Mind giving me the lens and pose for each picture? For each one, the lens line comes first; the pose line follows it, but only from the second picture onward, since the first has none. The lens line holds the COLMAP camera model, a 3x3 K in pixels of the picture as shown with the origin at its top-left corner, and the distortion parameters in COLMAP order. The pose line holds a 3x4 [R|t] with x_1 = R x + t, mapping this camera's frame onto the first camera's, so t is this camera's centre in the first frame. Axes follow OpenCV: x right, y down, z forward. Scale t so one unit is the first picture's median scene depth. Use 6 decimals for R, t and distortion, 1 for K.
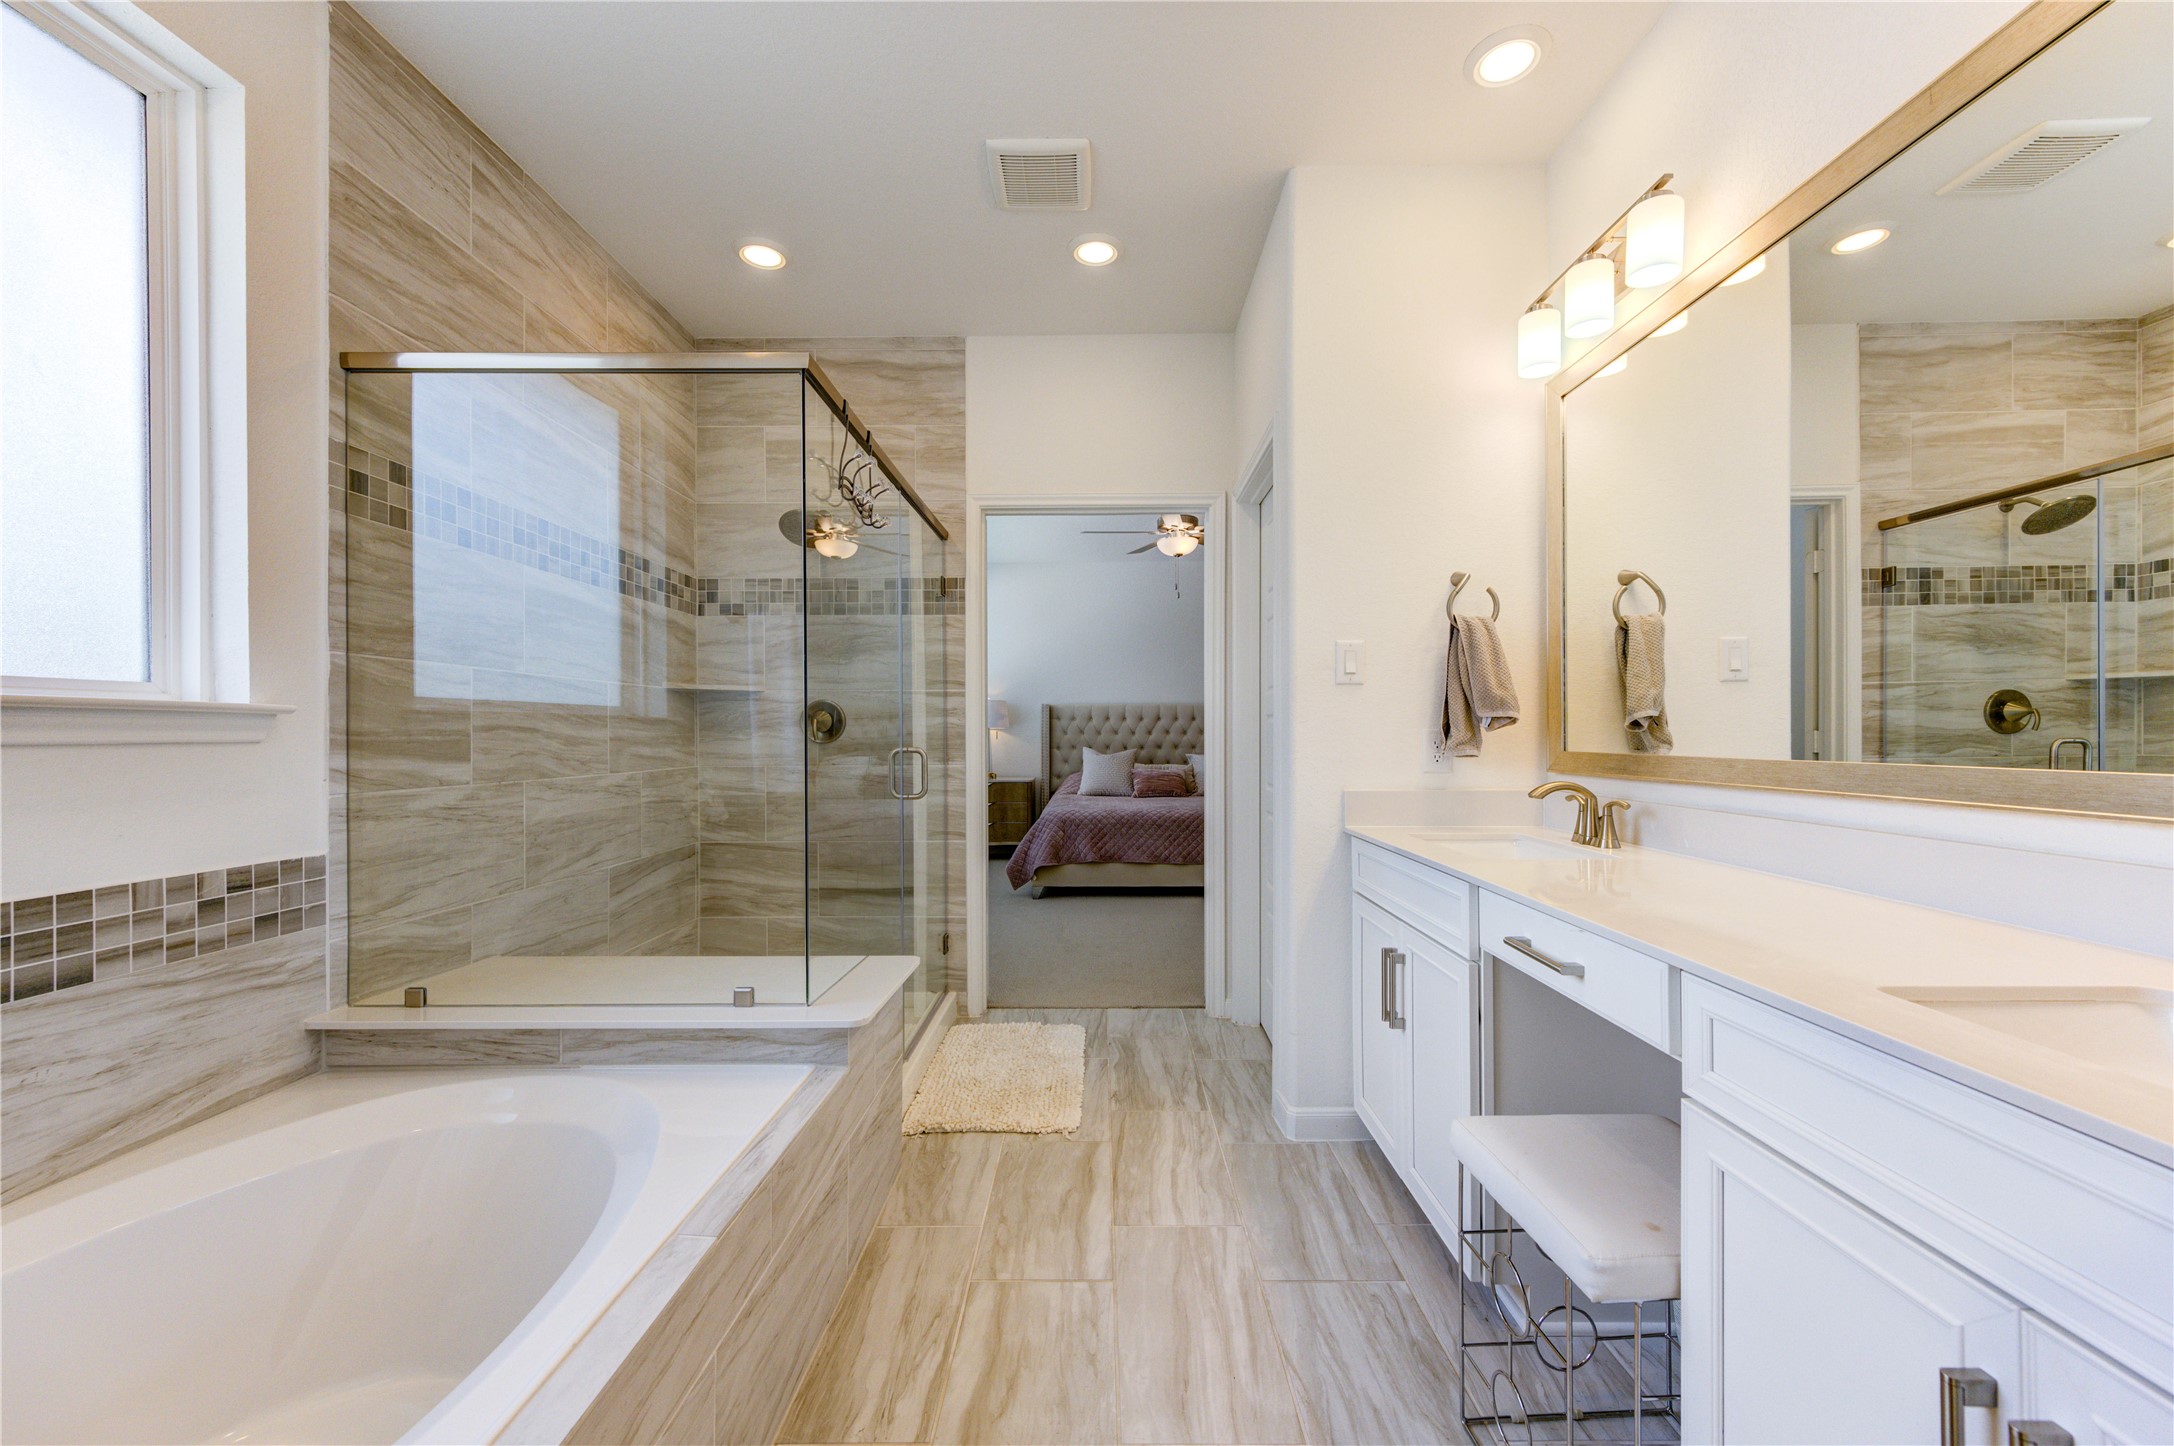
lens RADIAL K [[870.5, 0, 1095.3], [0, 870.5, 731.3], [0, 0, 1]] dist [-0.002074, -0.000208]
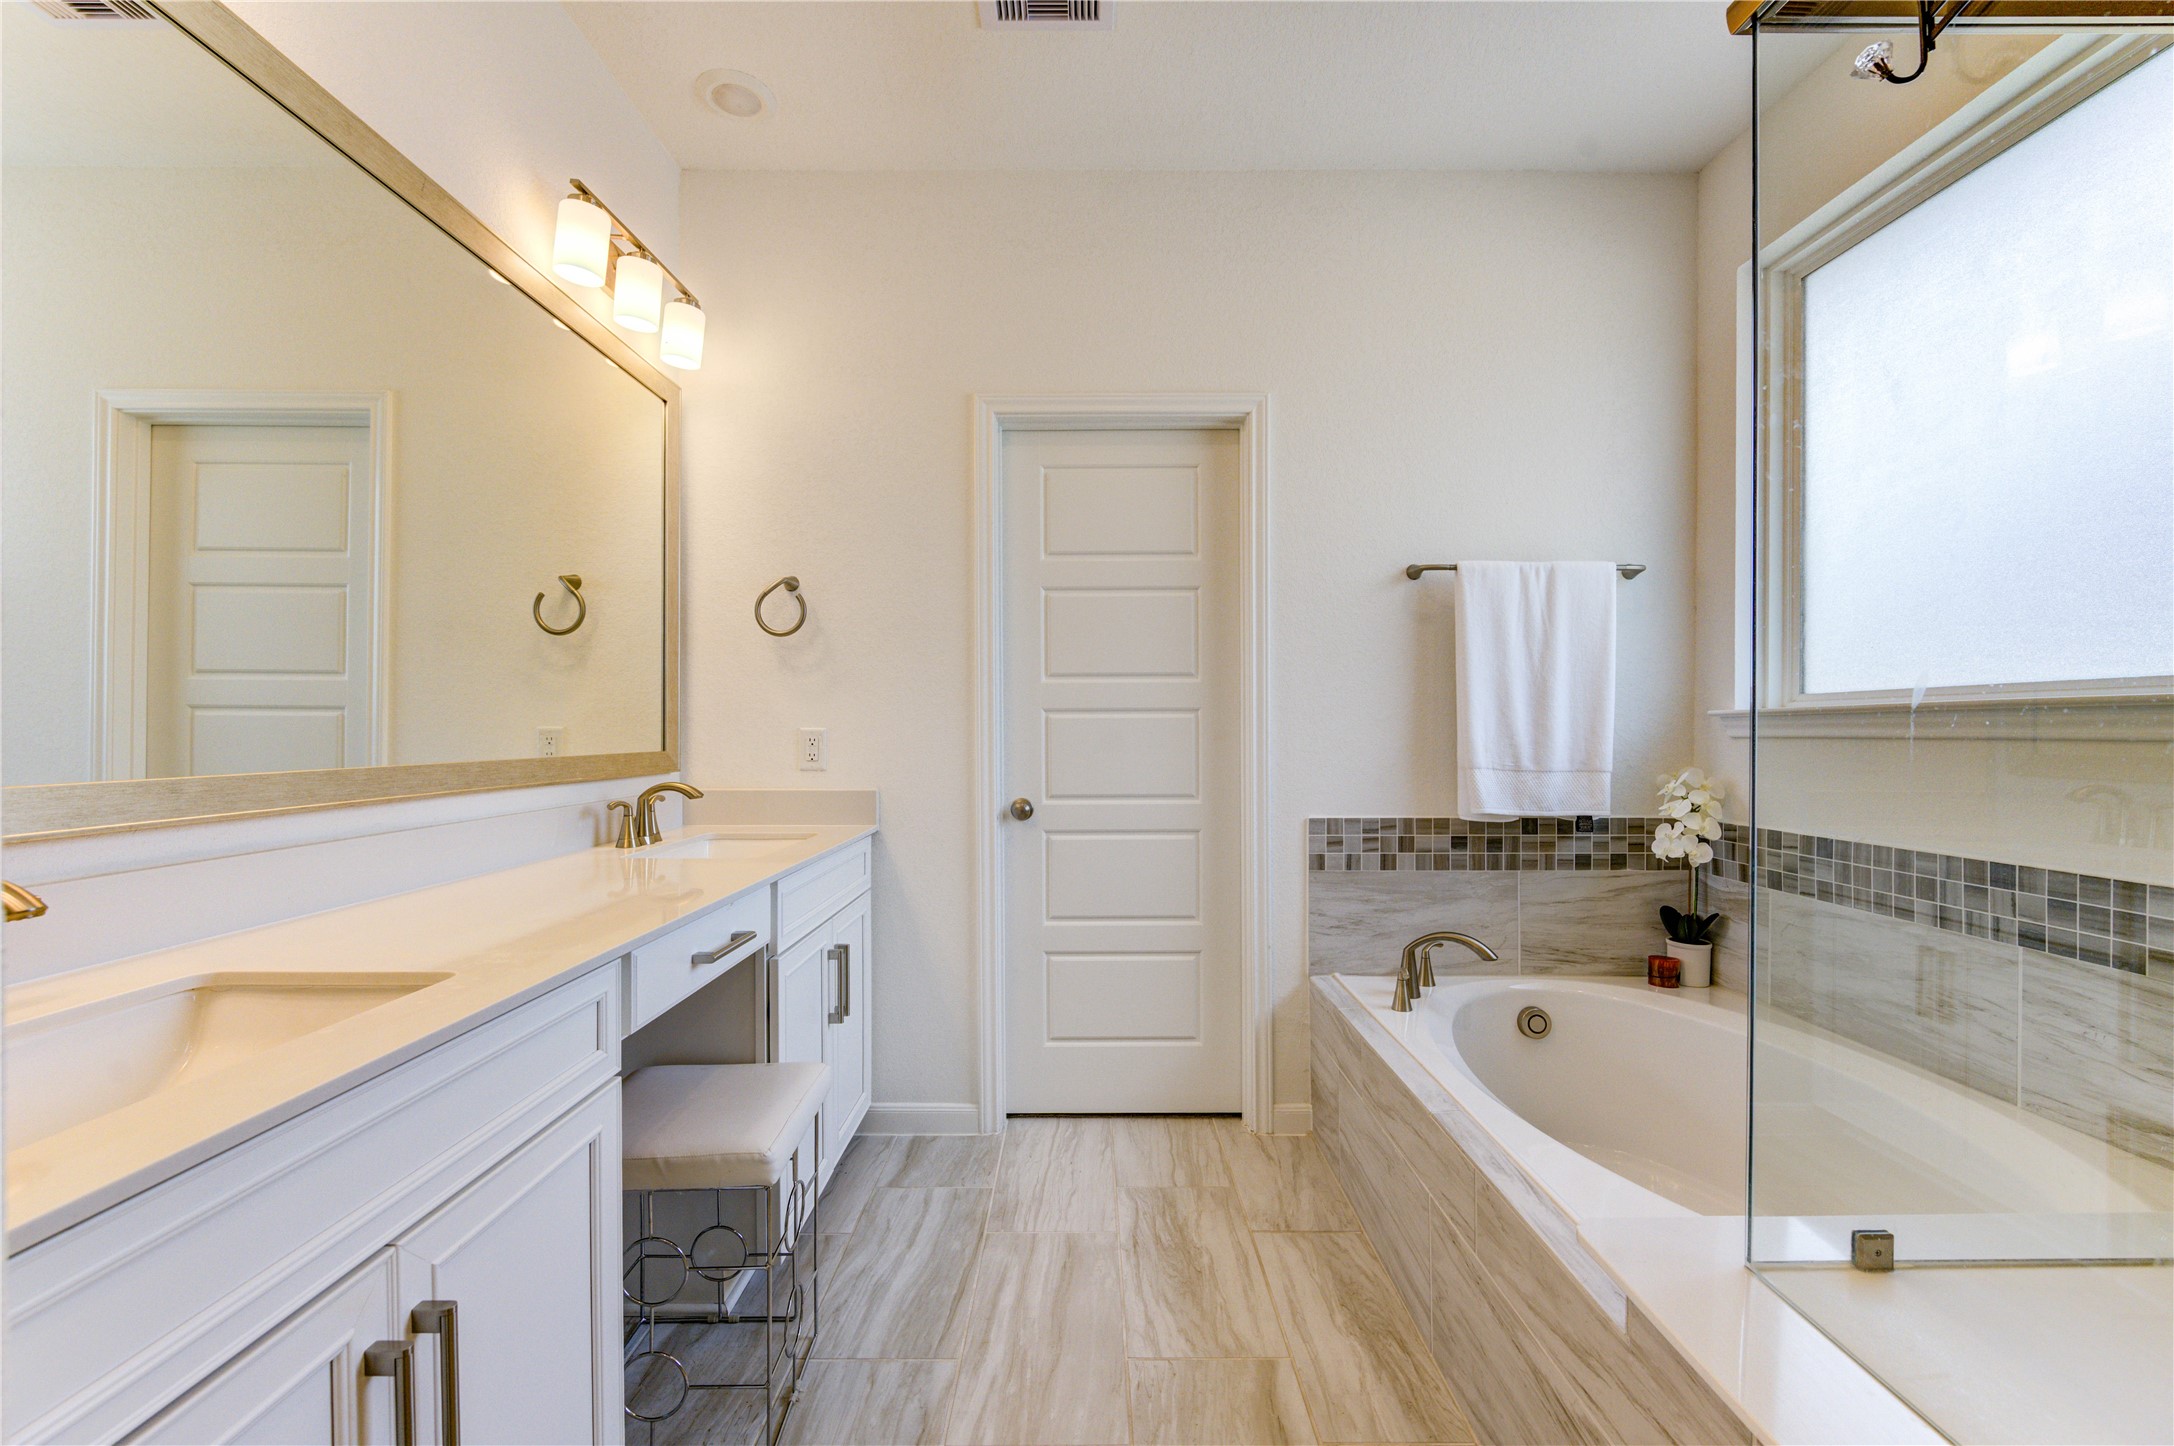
lens RADIAL K [[870.5, 0, 1084.2], [0, 870.5, 727.3], [0, 0, 1]] dist [-0.002074, -0.000208]
pose [[-0.999971, -0.006741, -0.003561, 0.080559], [-0.006740, 0.999977, -0.000241, 0.009432], [0.003562, -0.000217, -0.999994, 2.025528]]
